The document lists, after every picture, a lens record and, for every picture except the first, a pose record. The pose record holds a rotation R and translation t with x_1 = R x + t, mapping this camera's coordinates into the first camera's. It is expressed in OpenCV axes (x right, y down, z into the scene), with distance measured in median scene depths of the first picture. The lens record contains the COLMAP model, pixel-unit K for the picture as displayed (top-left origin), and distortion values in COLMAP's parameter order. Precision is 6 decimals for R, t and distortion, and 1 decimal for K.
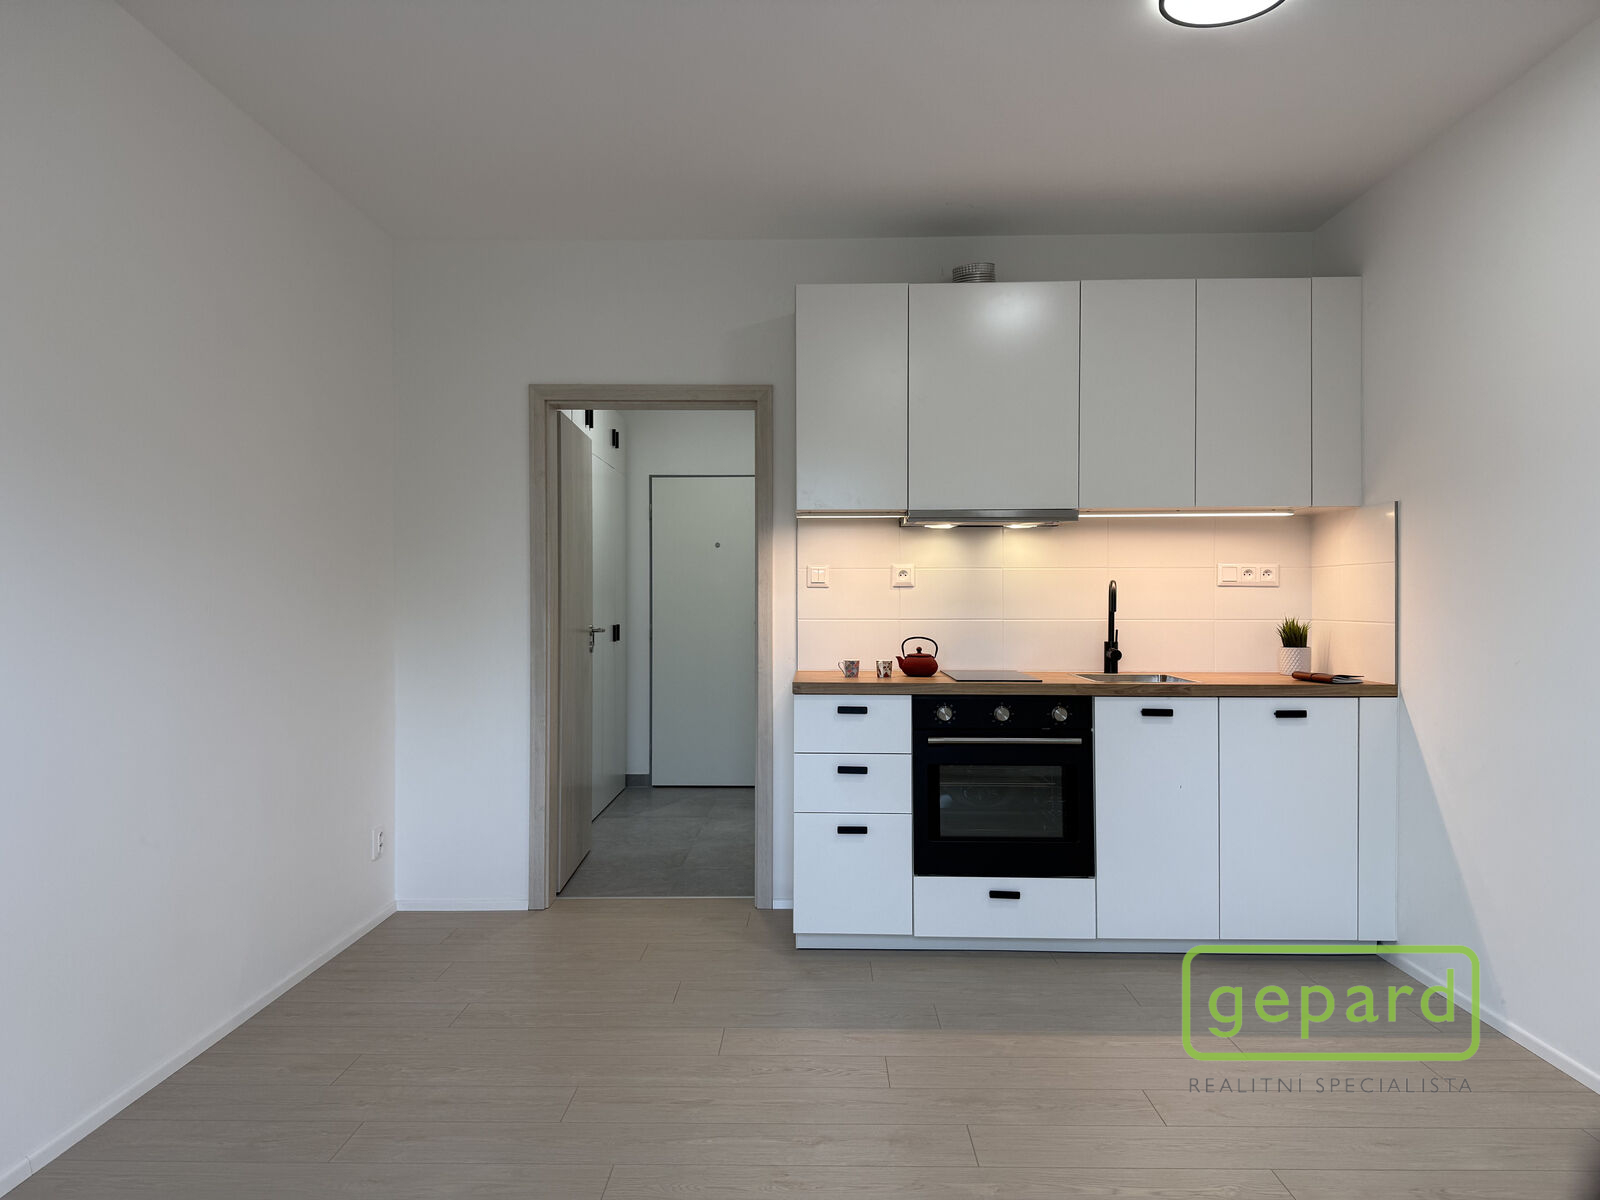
lens RADIAL K [[1091.1, 0, 793.1], [0, 1091.1, 598.9], [0, 0, 1]] dist [0.005379, -0.019339]
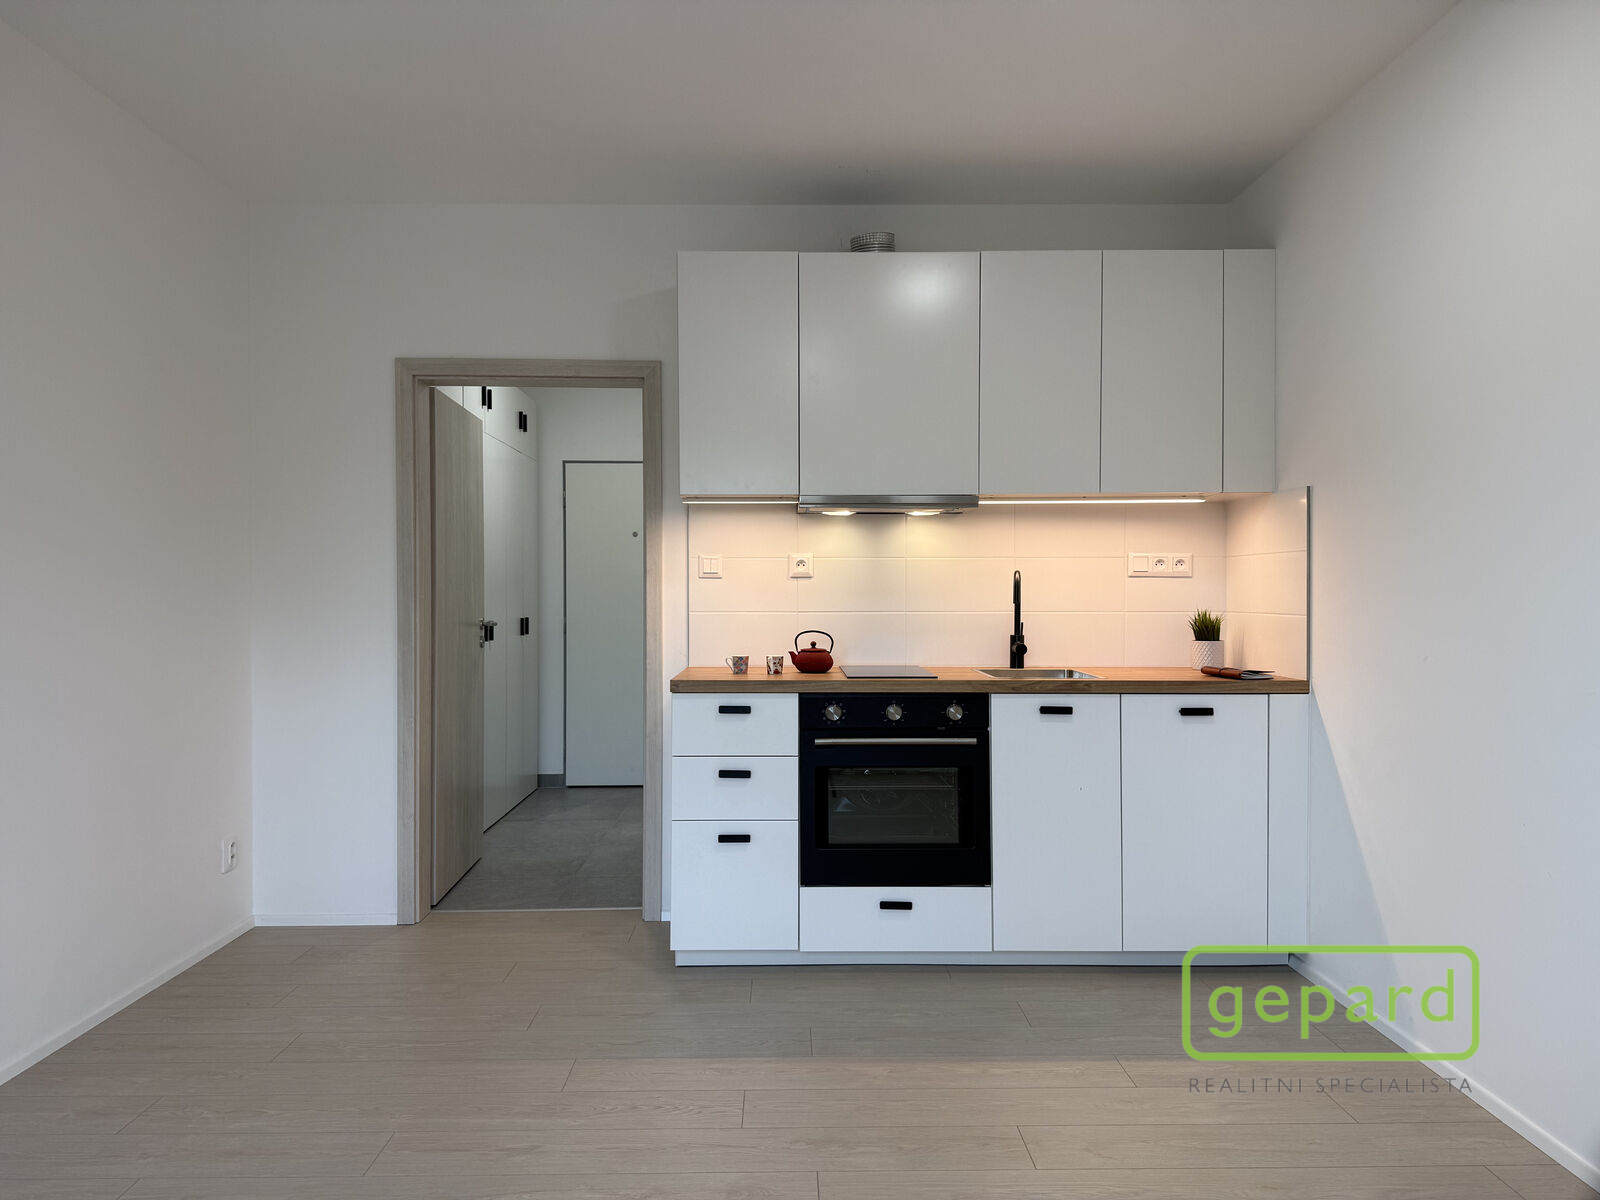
lens RADIAL K [[1091.1, 0, 801.3], [0, 1091.1, 597.0], [0, 0, 1]] dist [0.005379, -0.019339]
pose [[0.999340, -0.000124, 0.036330, 0.075657], [-0.000062, 0.999987, 0.005118, 0.001261], [-0.036330, -0.005116, 0.999327, 0.067329]]
